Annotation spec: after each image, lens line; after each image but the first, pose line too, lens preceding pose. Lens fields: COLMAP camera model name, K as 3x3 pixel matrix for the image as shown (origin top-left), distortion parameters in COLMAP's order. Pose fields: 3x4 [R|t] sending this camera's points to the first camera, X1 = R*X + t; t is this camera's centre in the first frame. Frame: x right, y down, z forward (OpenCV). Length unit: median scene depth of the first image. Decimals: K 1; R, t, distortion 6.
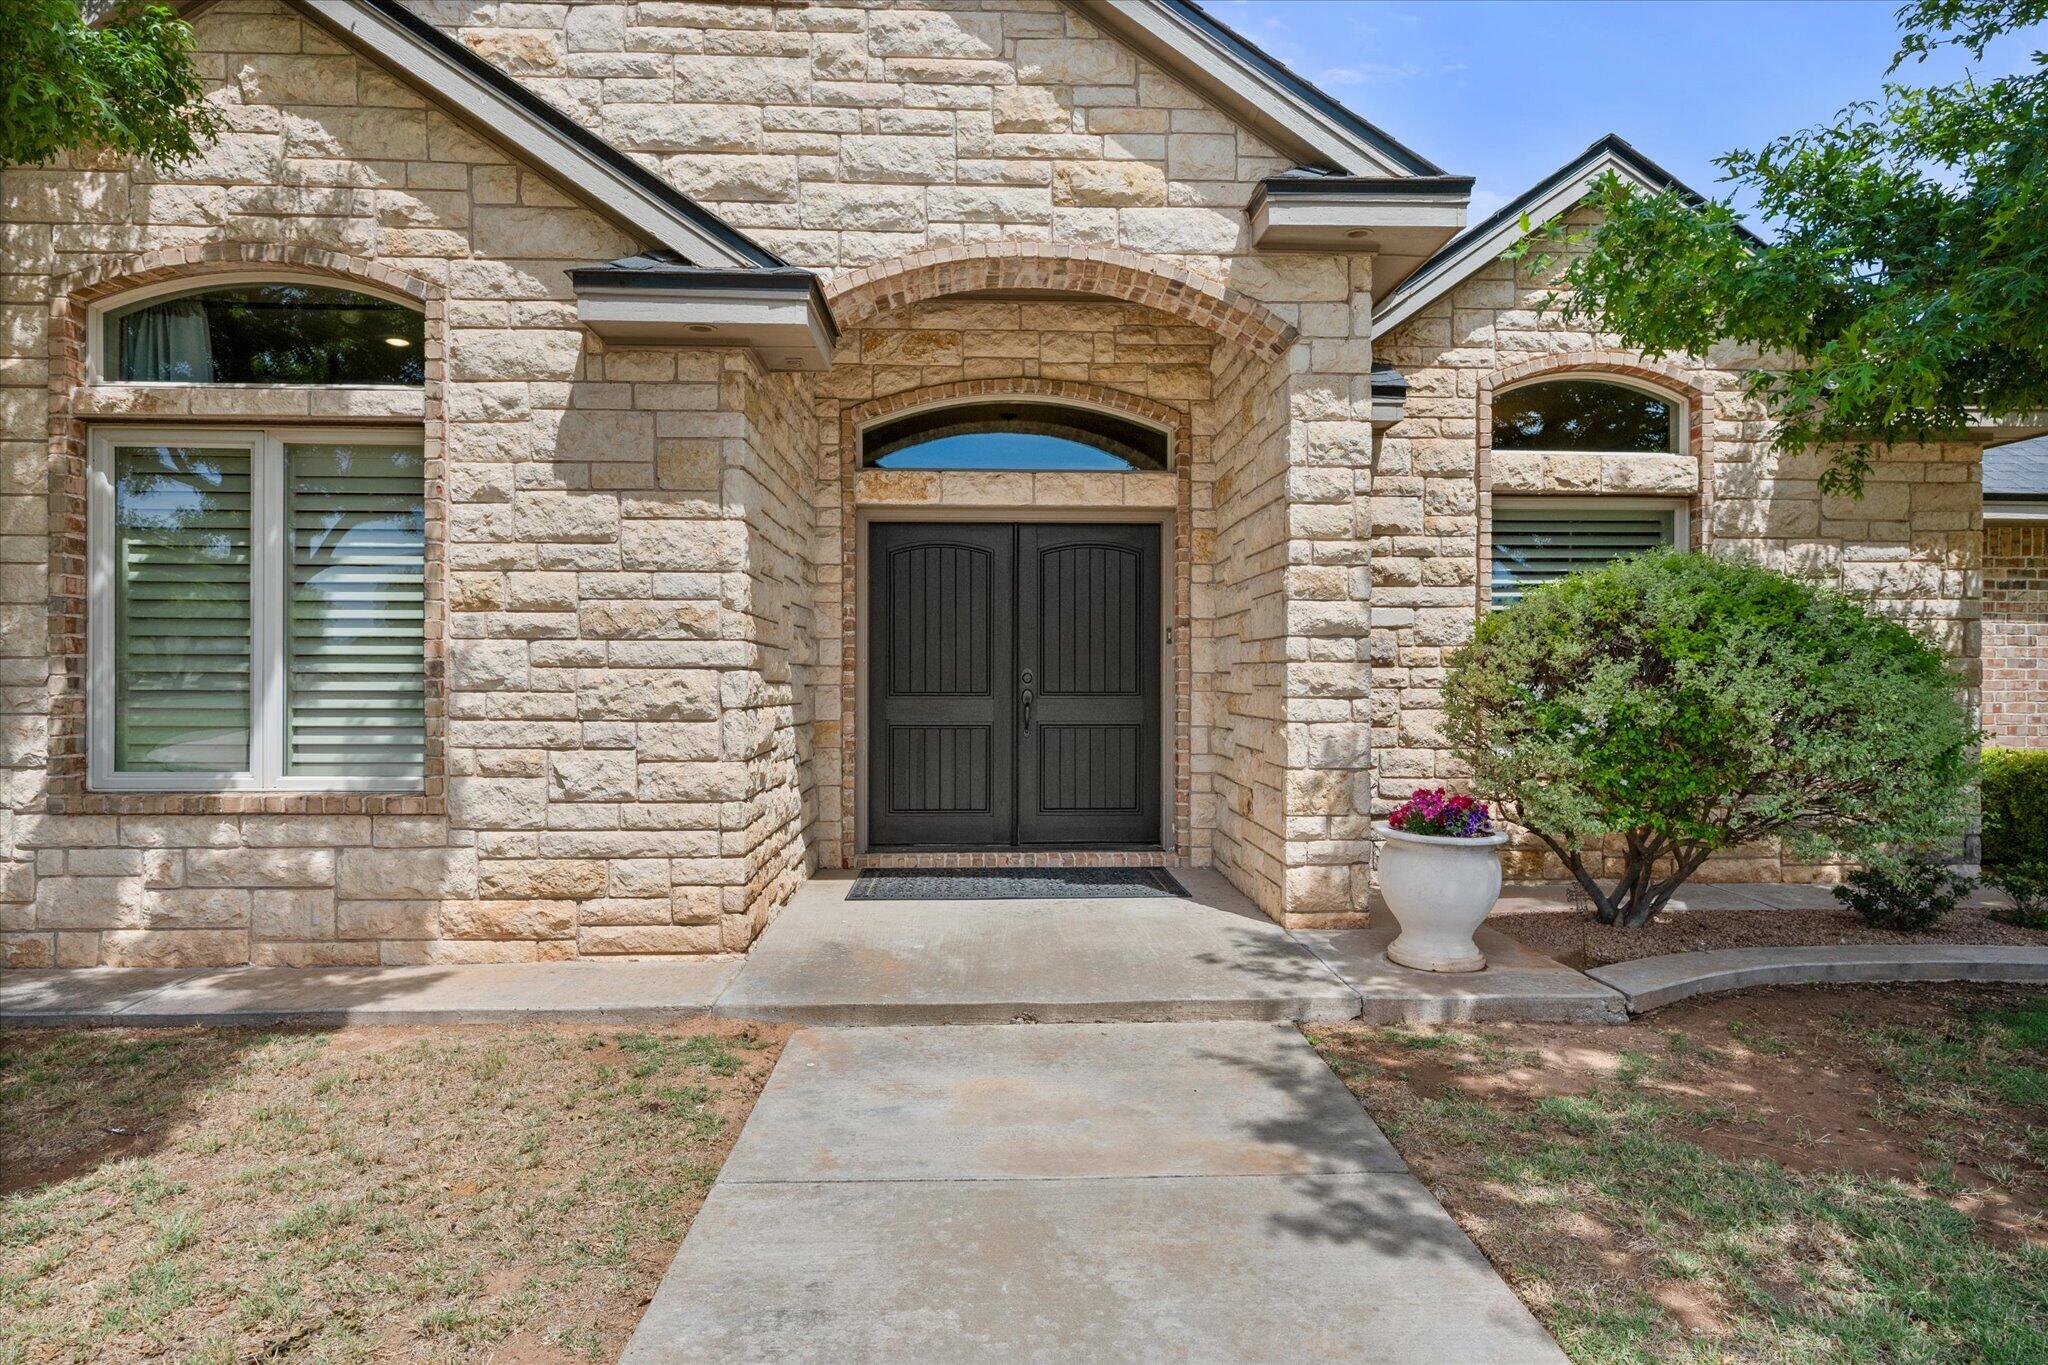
lens RADIAL K [[1128.4, 0, 1032.9], [0, 1128.4, 717.7], [0, 0, 1]] dist [-0.004405, -0.000310]
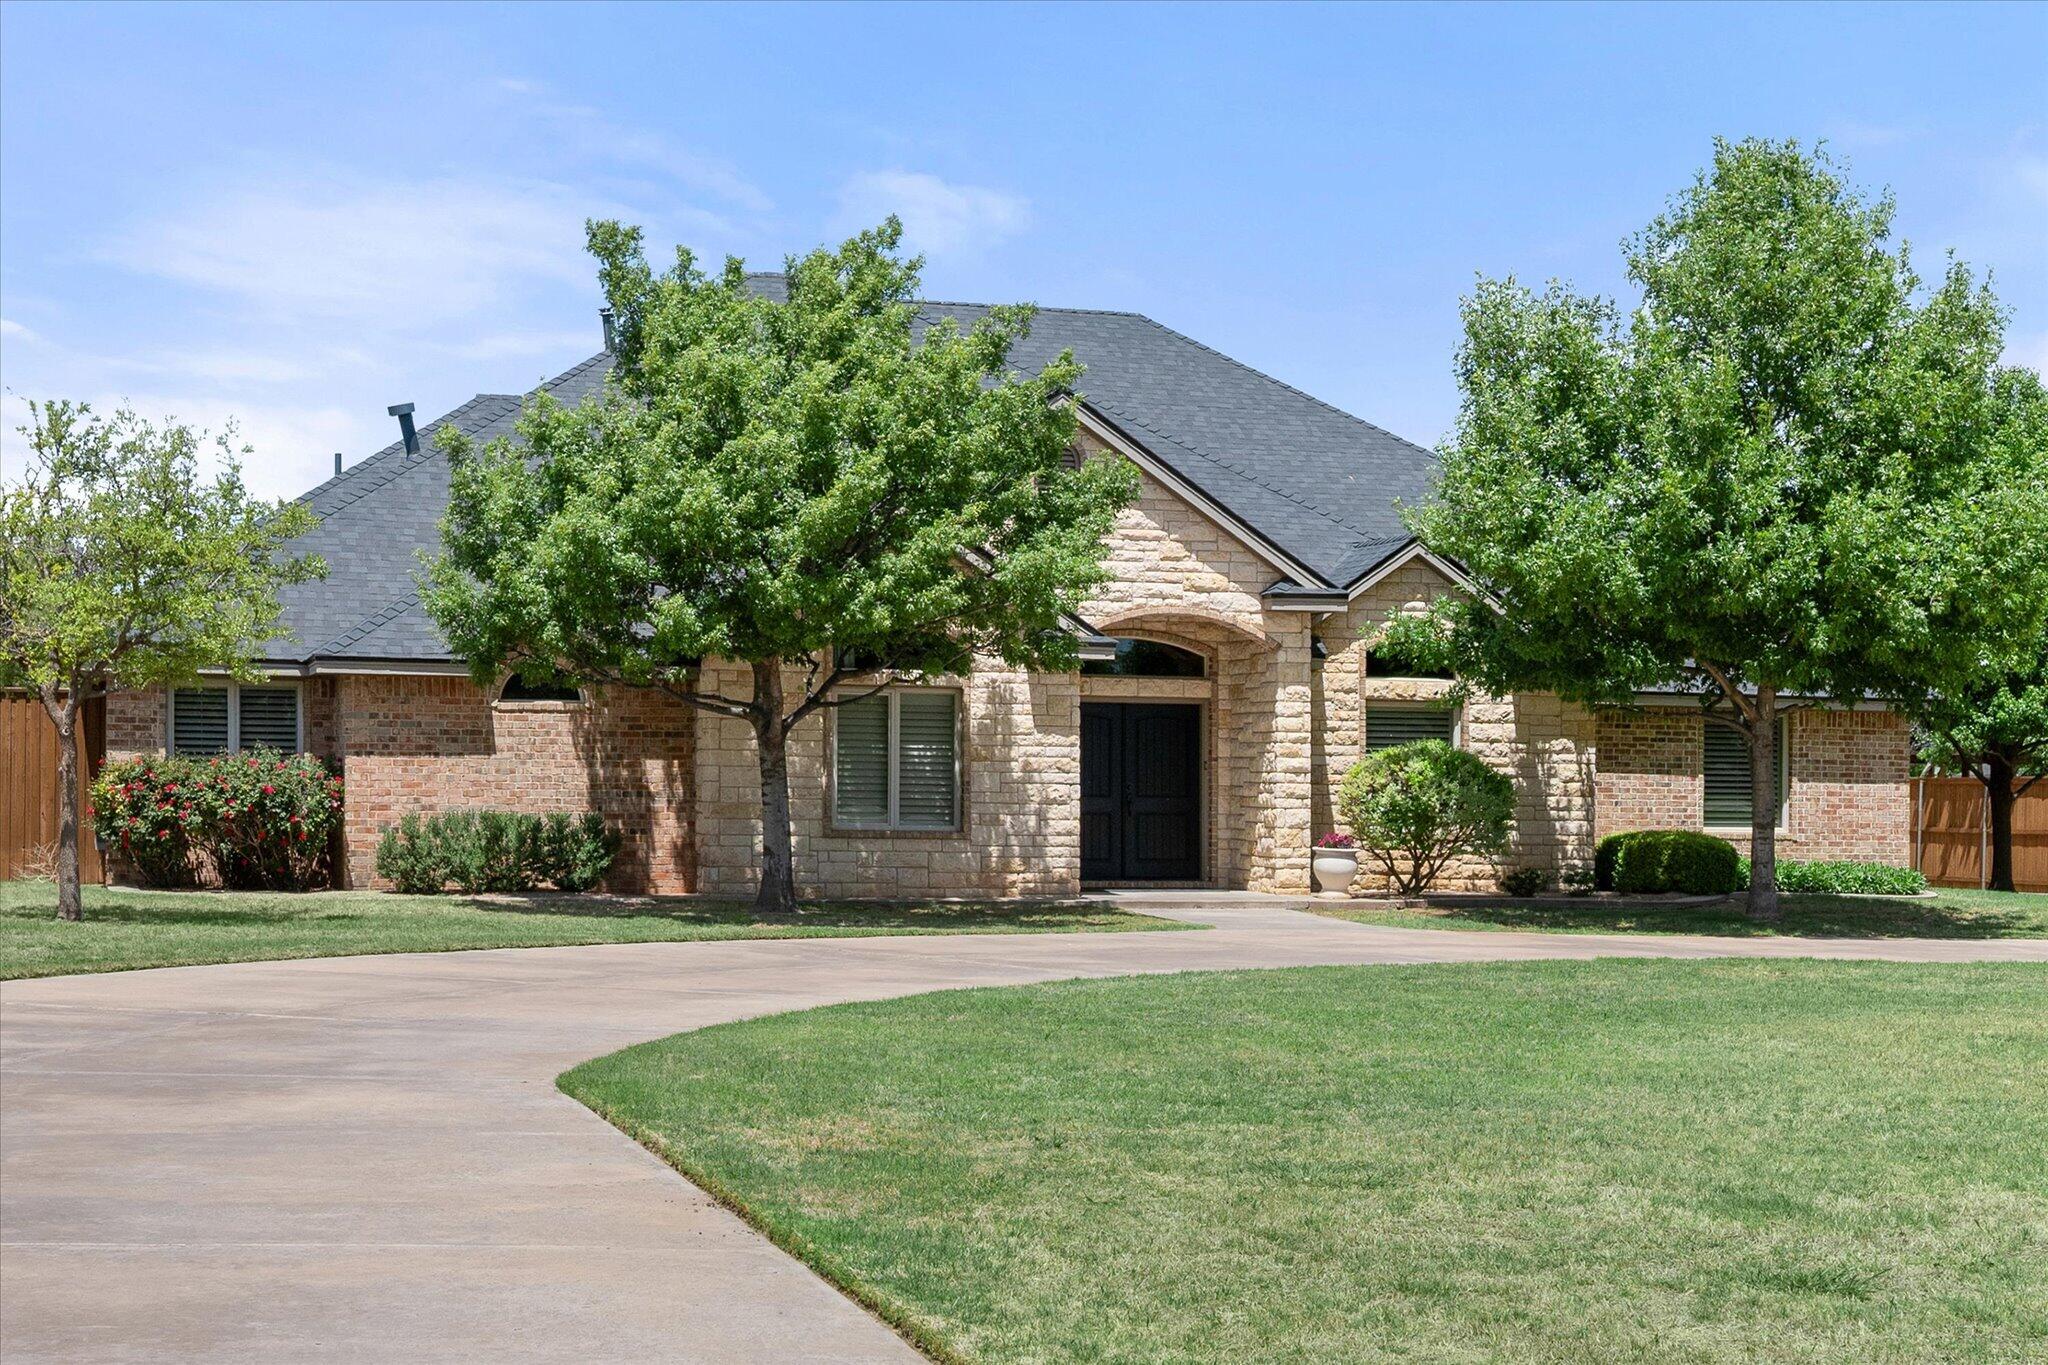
lens RADIAL K [[3174.3, 0, 1227.5], [0, 3174.3, 933.4], [0, 0, 1]] dist [0.017092, -0.021105]
pose [[0.962314, -0.001915, 0.271933, -1.730277], [-0.002190, 0.999888, 0.014792, 0.172402], [-0.271931, -0.014831, 0.962203, -5.532236]]
